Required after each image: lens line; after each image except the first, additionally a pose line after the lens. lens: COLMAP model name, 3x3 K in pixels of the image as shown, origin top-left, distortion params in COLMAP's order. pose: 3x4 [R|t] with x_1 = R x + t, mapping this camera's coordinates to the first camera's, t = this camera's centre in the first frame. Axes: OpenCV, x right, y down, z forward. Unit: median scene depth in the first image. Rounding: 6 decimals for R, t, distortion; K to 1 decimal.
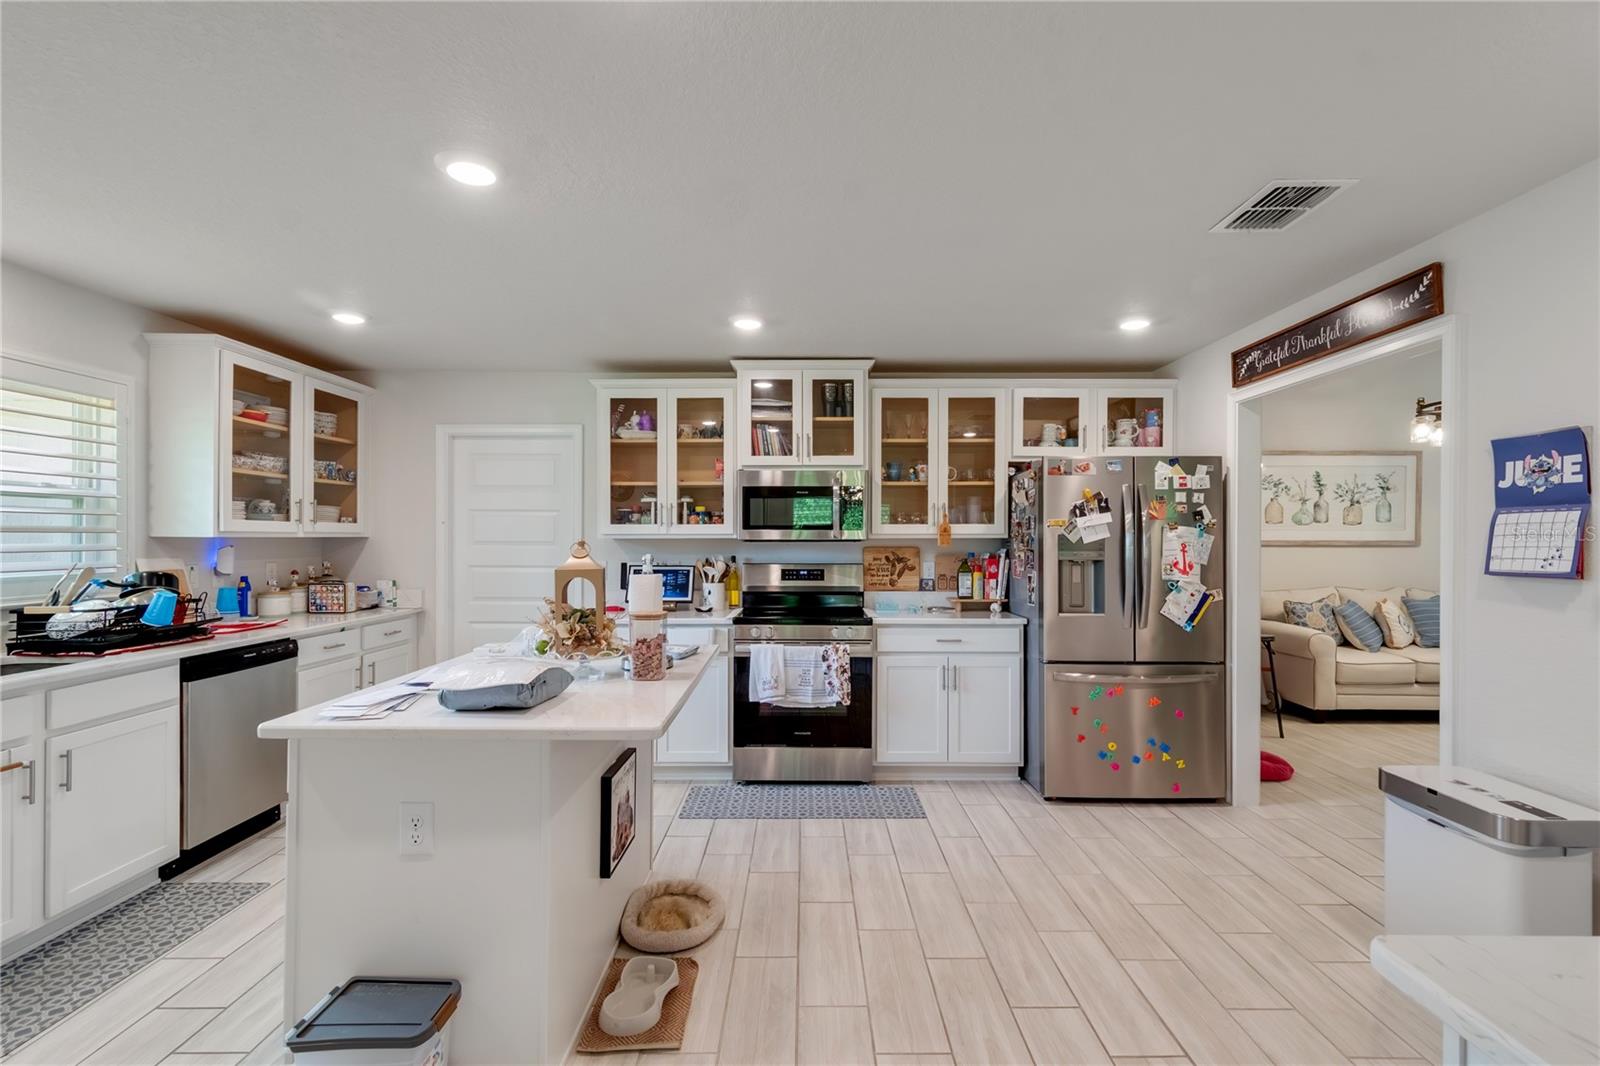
lens RADIAL K [[726.5, 0, 806.3], [0, 726.5, 540.5], [0, 0, 1]] dist [0.002547, 0.000517]
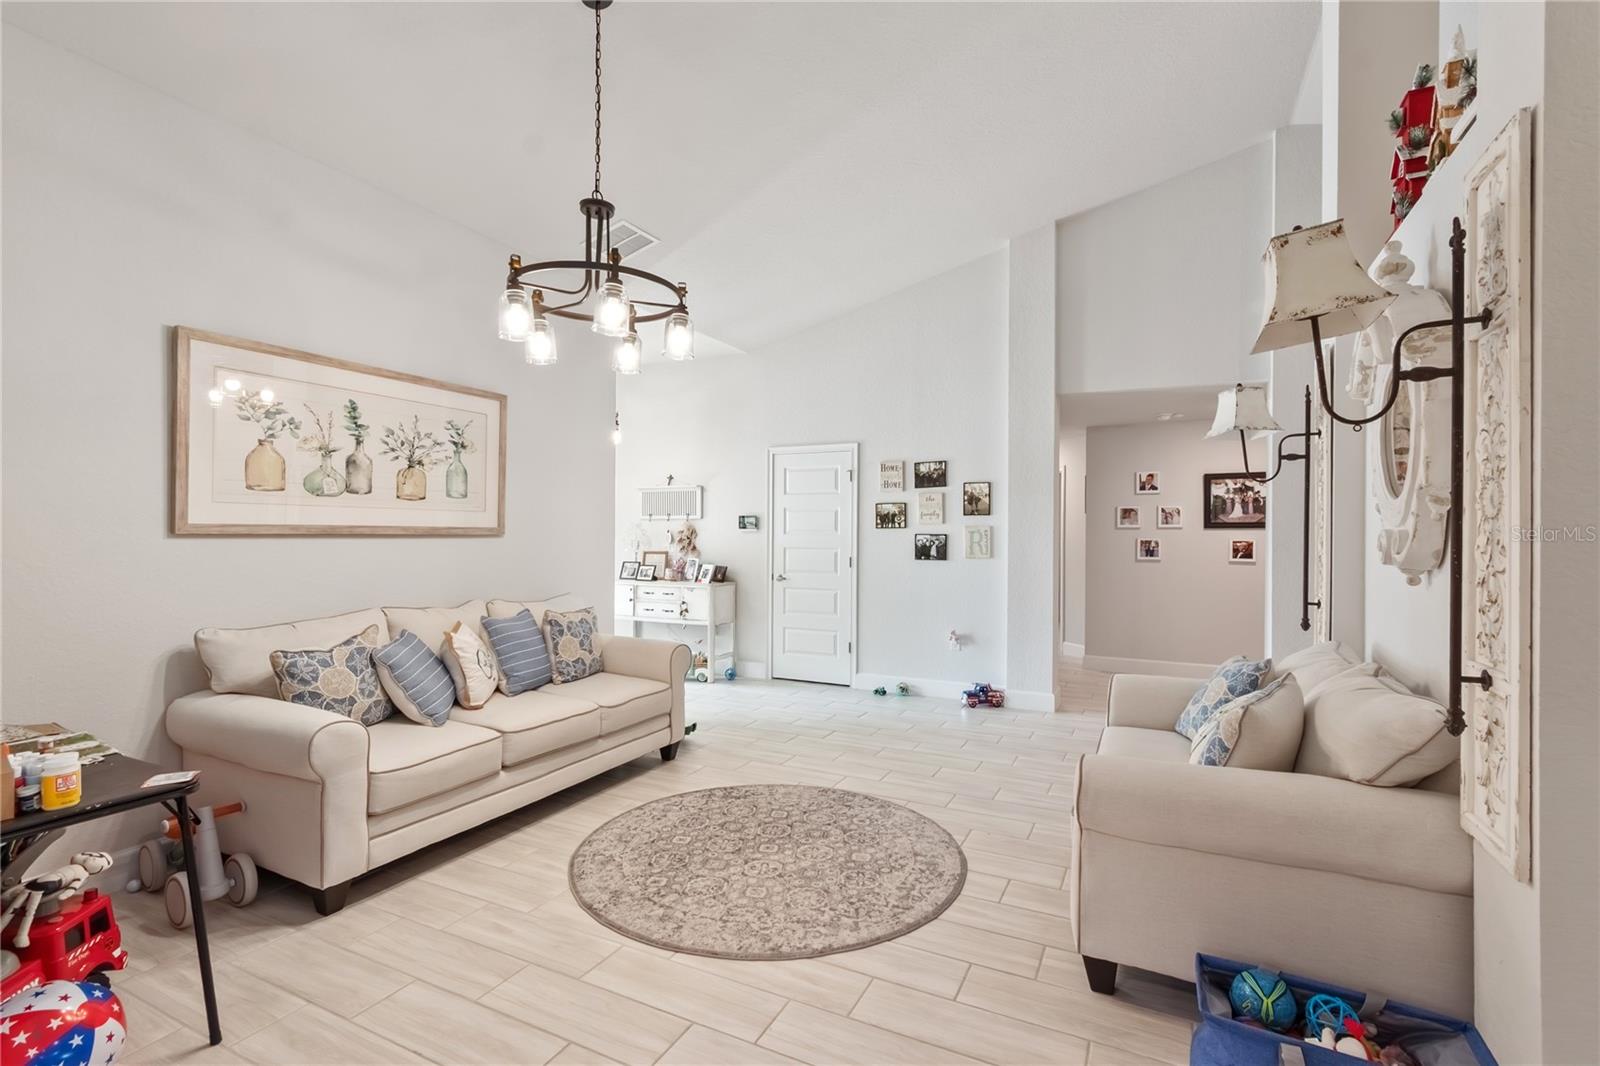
lens RADIAL K [[726.5, 0, 807.1], [0, 726.5, 534.6], [0, 0, 1]] dist [0.002547, 0.000517]
pose [[0.442244, 0.001237, 0.896894, 0.387085], [-0.002623, 0.999997, -0.000086, 0.006233], [-0.896891, -0.002314, 0.442246, 0.479935]]
